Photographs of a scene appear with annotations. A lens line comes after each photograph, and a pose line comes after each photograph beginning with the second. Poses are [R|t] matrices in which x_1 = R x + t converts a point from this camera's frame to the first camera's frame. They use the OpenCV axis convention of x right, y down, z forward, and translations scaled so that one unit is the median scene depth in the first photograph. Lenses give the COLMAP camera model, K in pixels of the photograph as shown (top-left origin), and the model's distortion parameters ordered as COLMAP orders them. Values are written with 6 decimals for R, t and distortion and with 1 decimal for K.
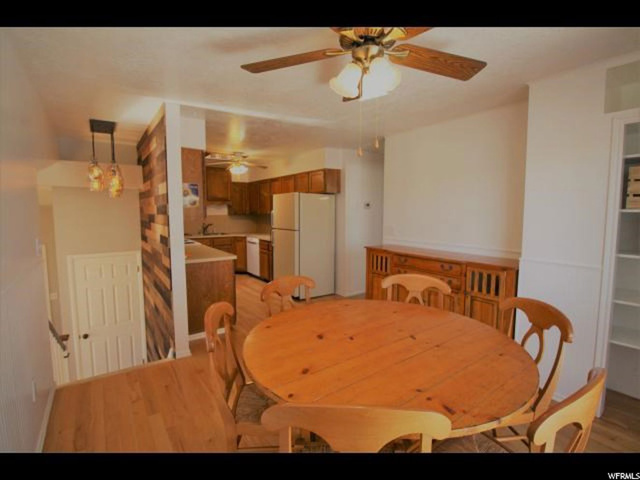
lens RADIAL K [[308.3, 0, 320.0], [0, 308.3, 240.0], [0, 0, 1]] dist [-0.001801, 0.000046]
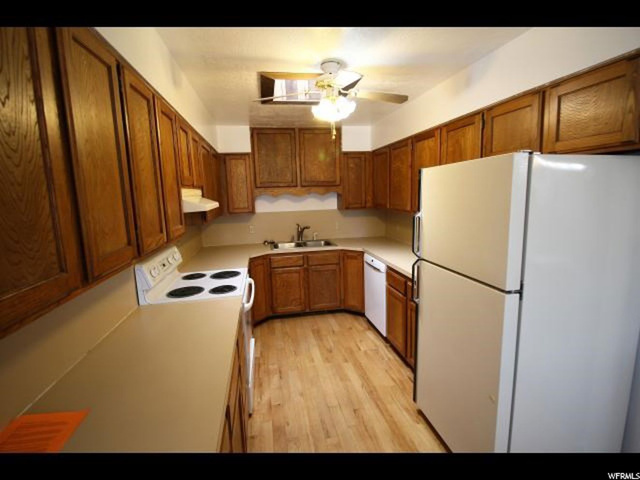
lens RADIAL K [[308.3, 0, 320.0], [0, 308.3, 240.0], [0, 0, 1]] dist [-0.001801, 0.000046]
pose [[0.908043, 0.032694, -0.417599, -0.087752], [-0.005069, 0.997734, 0.067091, -0.070488], [0.418846, -0.058805, 0.906151, 0.499692]]
